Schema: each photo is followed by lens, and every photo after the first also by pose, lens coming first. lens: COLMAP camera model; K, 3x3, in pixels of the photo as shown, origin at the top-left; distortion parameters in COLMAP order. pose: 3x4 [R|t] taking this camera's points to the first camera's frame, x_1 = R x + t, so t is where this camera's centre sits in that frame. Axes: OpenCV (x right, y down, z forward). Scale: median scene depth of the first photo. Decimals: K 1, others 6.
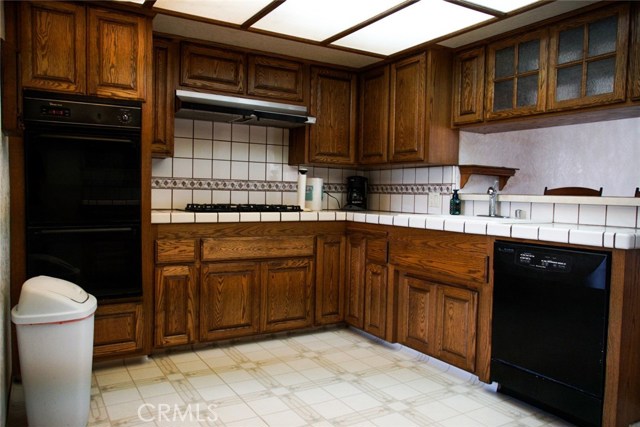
lens RADIAL K [[450.2, 0, 363.8], [0, 450.2, 211.3], [0, 0, 1]] dist [-0.000387, 0.000931]
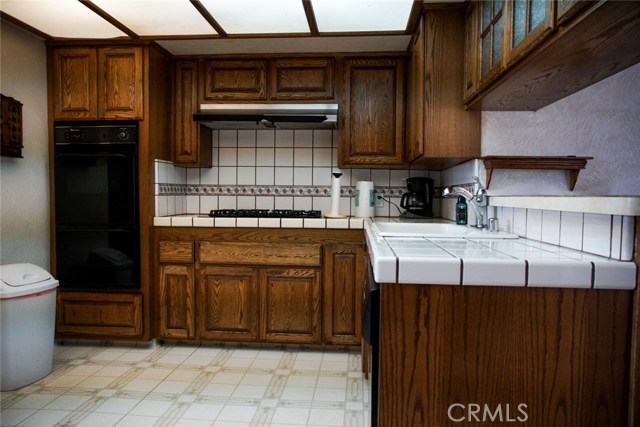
lens RADIAL K [[465.7, 0, 314.9], [0, 465.7, 214.6], [0, 0, 1]] dist [-0.048392, 0.040834]
pose [[0.821094, 0.007874, -0.570739, 0.429374], [-0.013793, 0.999887, -0.006048, -0.000358], [0.570626, 0.012838, 0.821109, 0.227236]]
